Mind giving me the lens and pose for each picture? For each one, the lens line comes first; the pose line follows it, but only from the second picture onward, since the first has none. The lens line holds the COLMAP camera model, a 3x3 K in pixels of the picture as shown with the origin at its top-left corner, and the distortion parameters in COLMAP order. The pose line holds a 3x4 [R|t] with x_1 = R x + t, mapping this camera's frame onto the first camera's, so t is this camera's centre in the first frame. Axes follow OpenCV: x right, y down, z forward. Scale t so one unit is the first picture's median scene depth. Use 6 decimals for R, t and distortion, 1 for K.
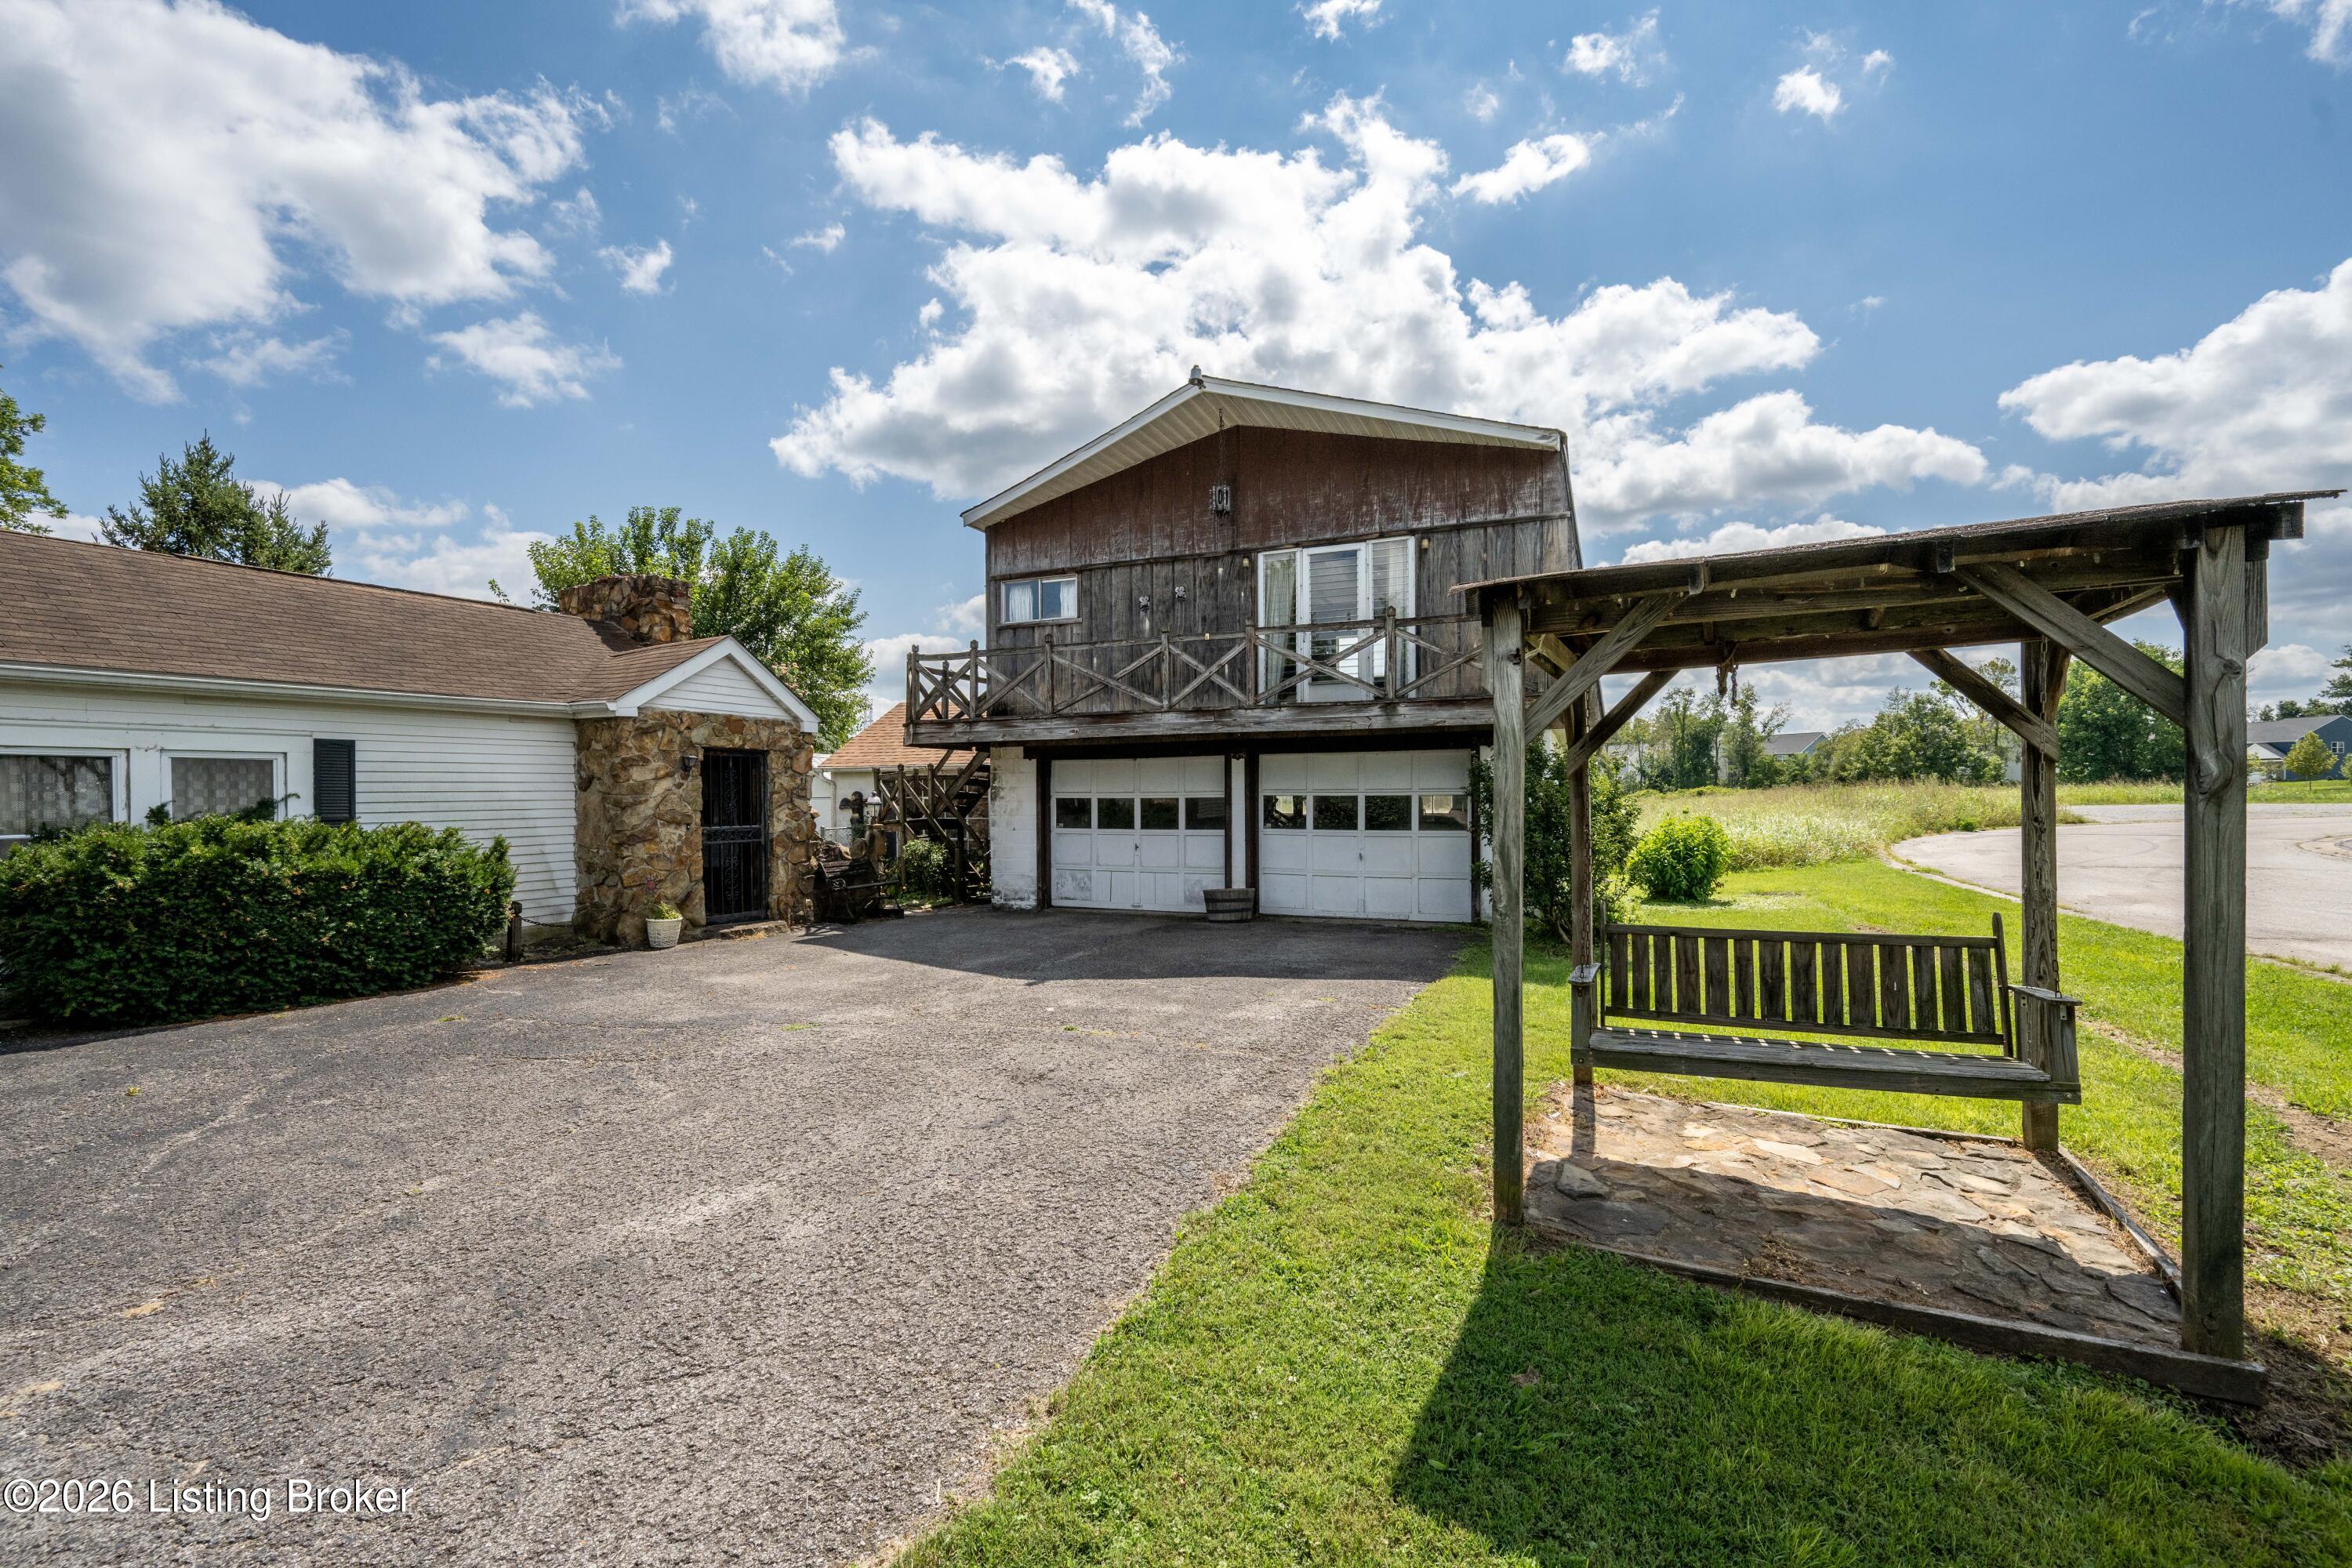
lens RADIAL K [[1005.4, 0, 1206.7], [0, 1005.4, 776.2], [0, 0, 1]] dist [-0.009074, 0.001874]
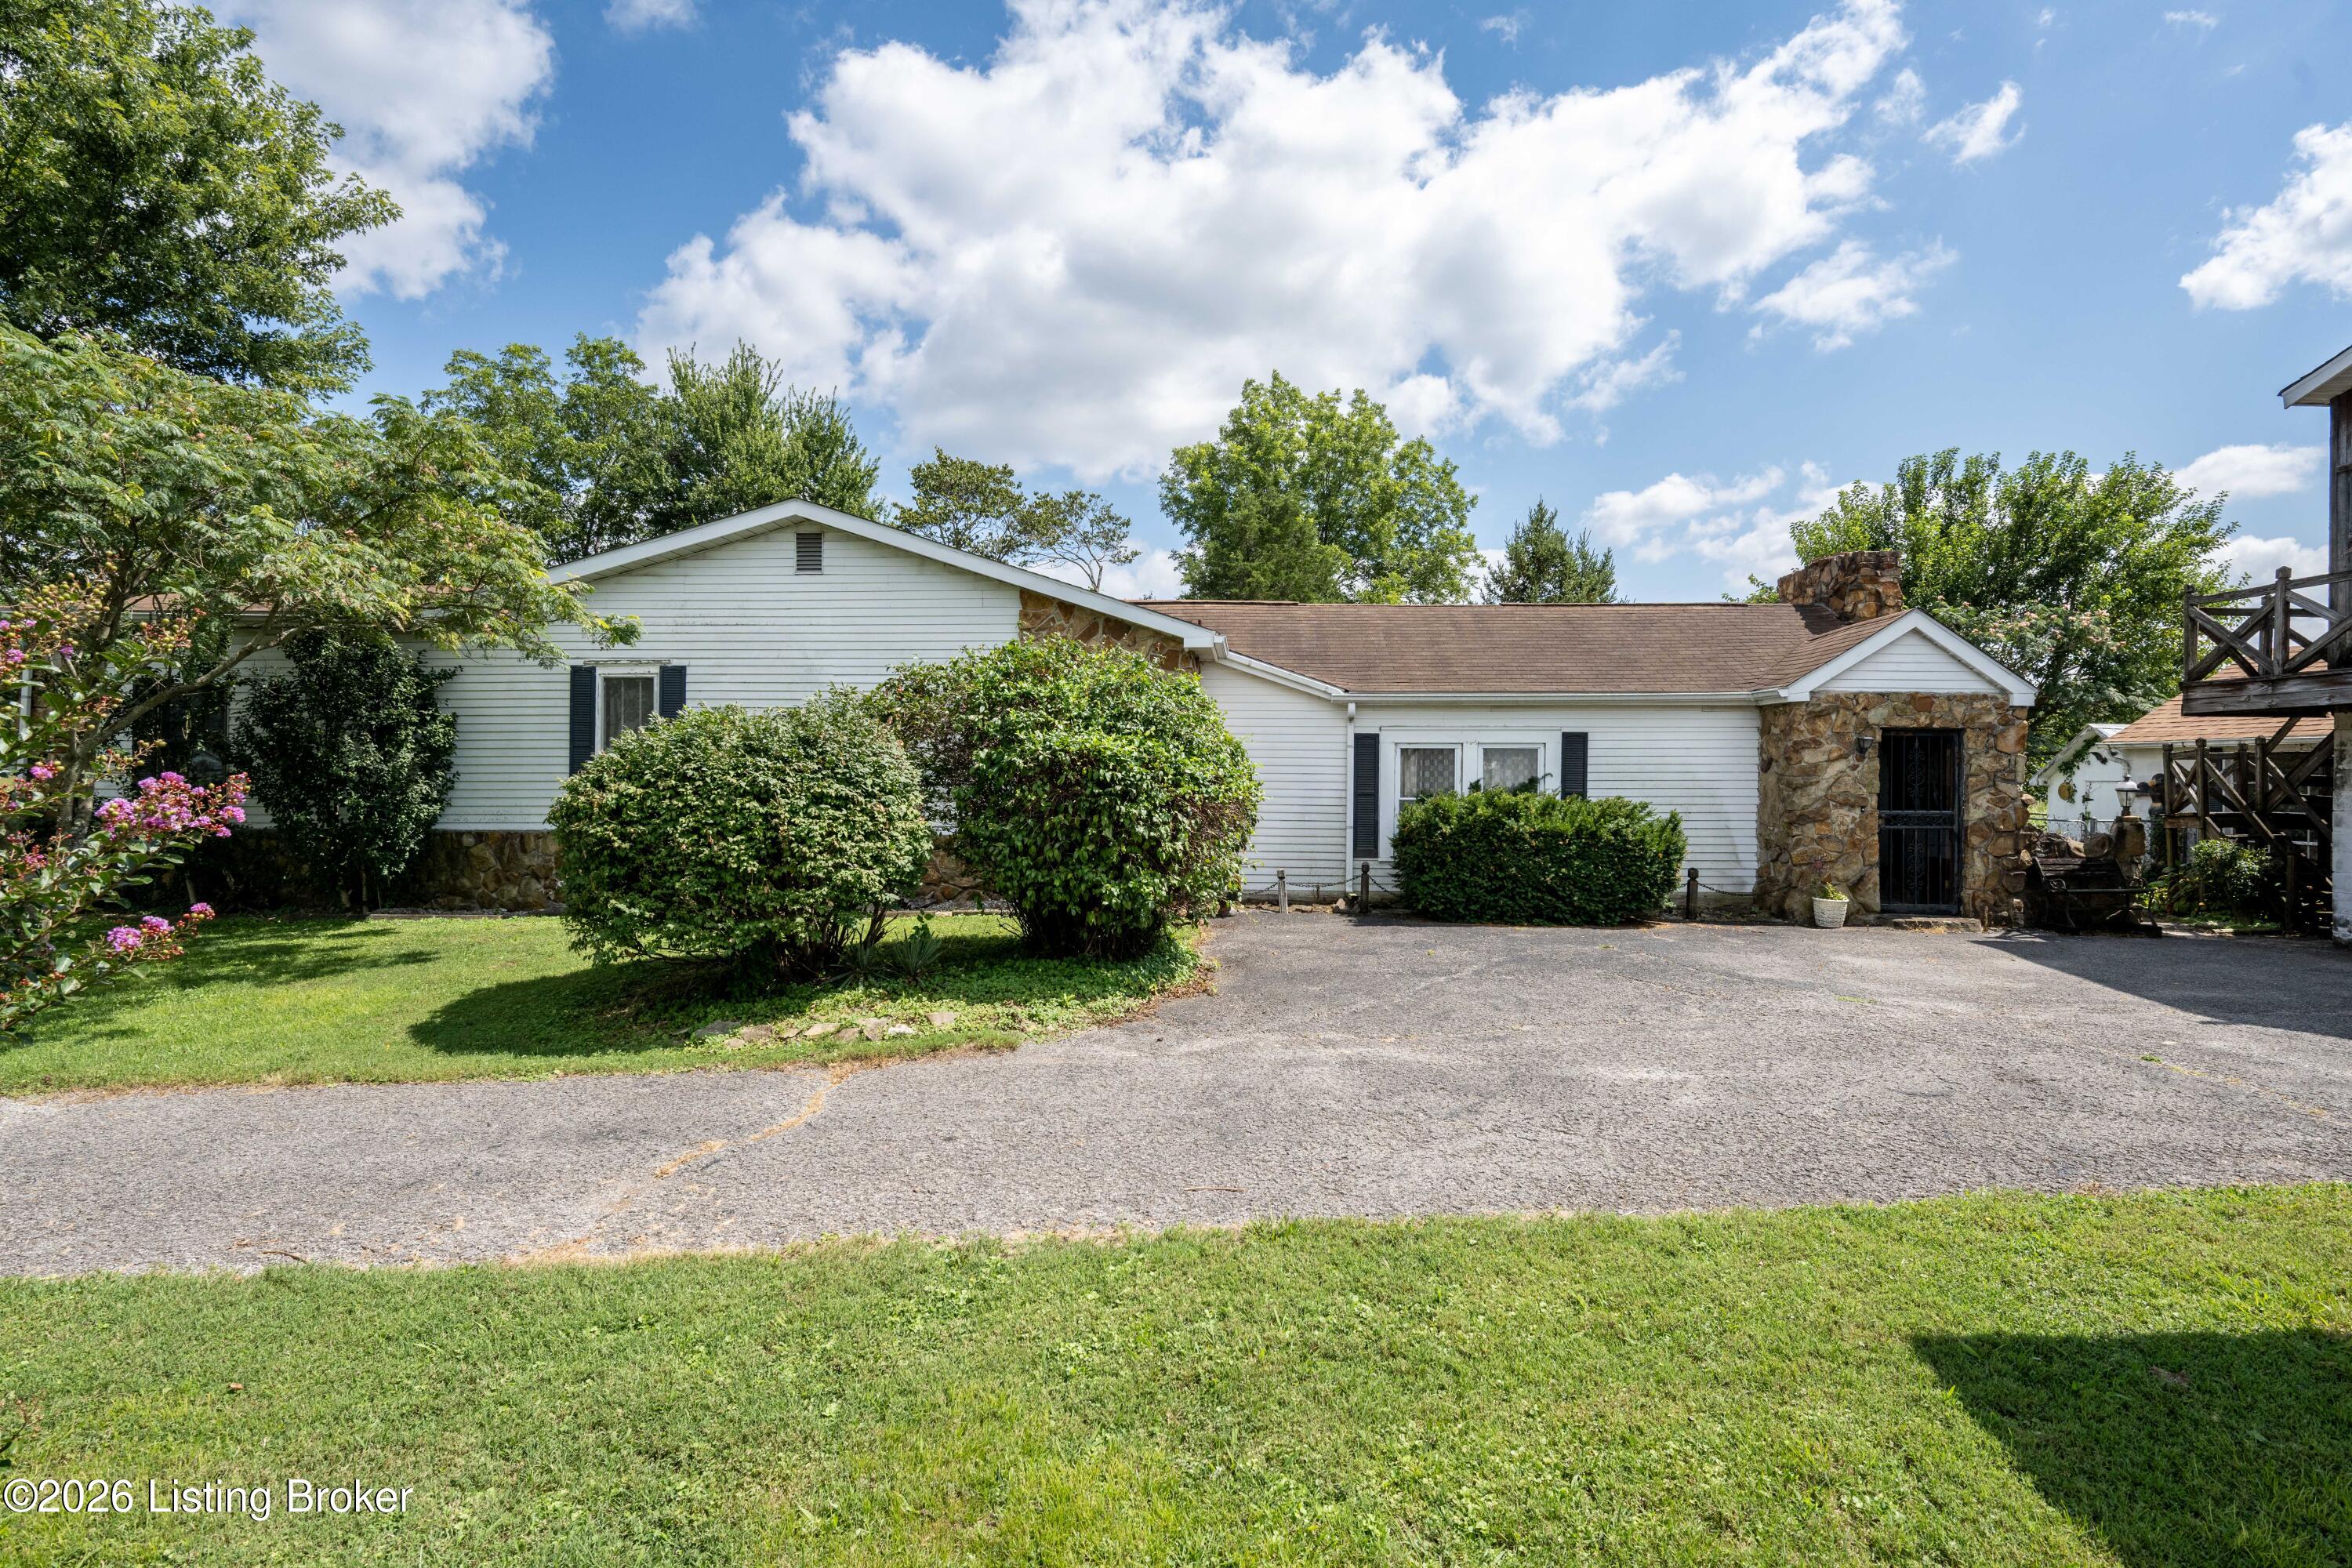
lens RADIAL K [[1119.9, 0, 1163.8], [0, 1119.9, 800.7], [0, 0, 1]] dist [0.001335, 0.001173]
pose [[0.417386, 0.031814, -0.908172, 0.190080], [0.008105, 0.999217, 0.038728, -0.006240], [0.908693, -0.023526, 0.416802, -0.079498]]
